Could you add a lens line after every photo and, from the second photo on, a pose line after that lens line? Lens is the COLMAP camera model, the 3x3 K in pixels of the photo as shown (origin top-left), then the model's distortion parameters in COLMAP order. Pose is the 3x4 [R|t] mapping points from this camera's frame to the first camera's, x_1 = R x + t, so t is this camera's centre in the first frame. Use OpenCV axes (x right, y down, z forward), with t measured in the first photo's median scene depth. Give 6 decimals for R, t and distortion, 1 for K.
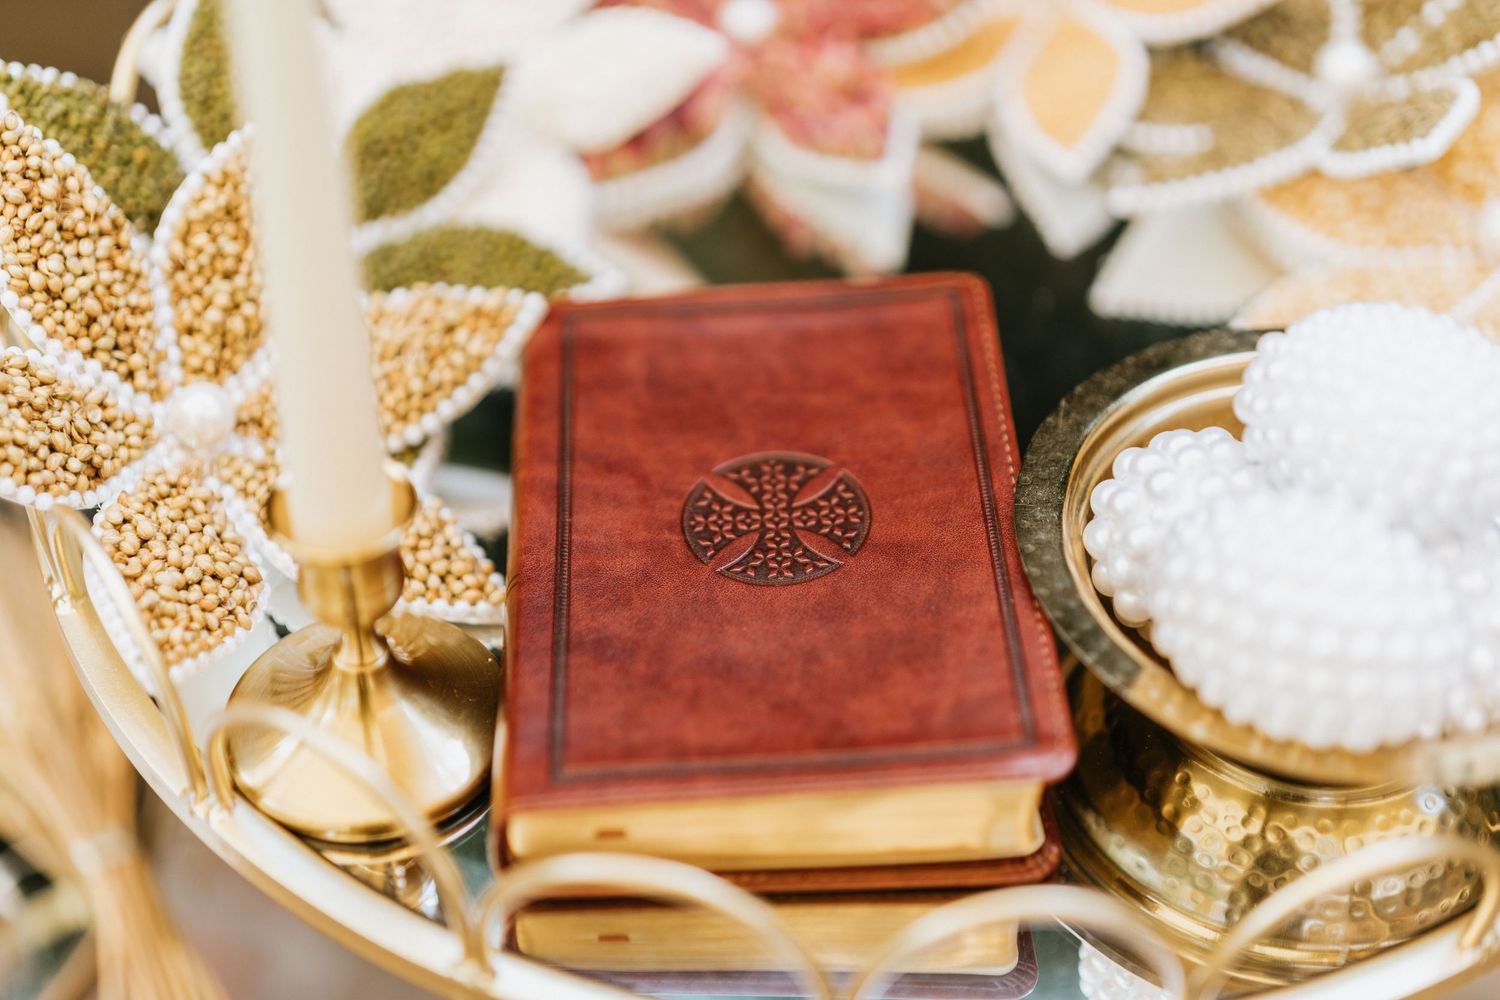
lens RADIAL K [[2181.6, 0, 740.3], [0, 2181.6, 512.1], [0, 0, 1]] dist [0.029648, 0.000000]
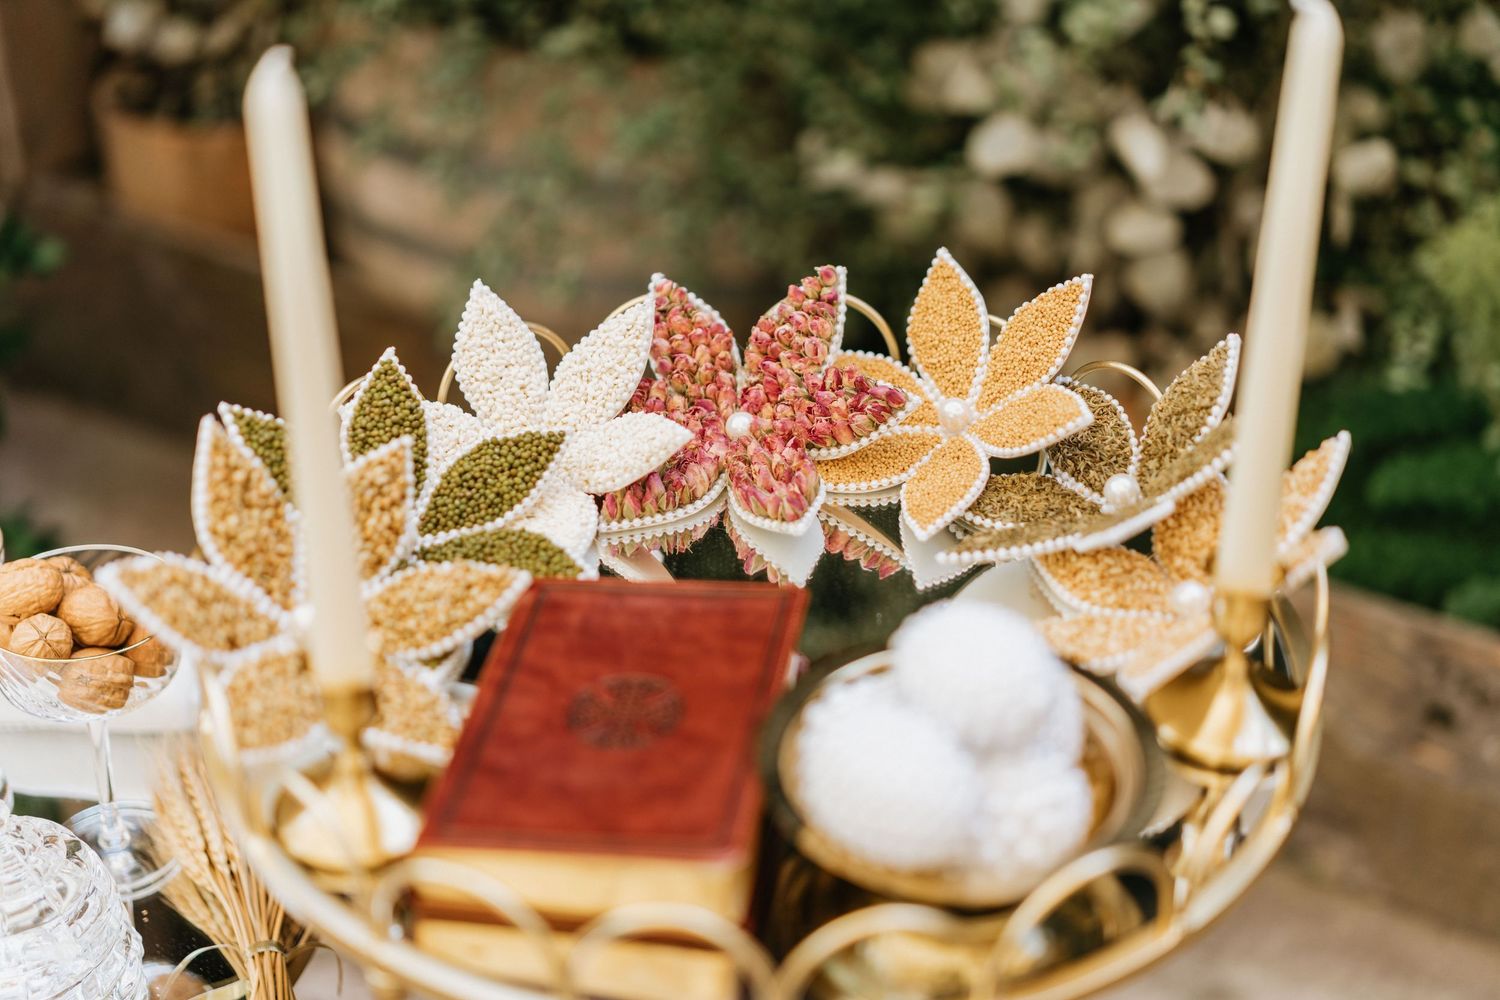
lens RADIAL K [[2181.6, 0, 760.1], [0, 2181.6, 499.7], [0, 0, 1]] dist [0.029648, 0.000000]
pose [[0.979225, 0.085403, -0.183915, 0.367228], [-0.121037, 0.973860, -0.192214, 0.136738], [0.162692, 0.210482, 0.963965, -0.526343]]
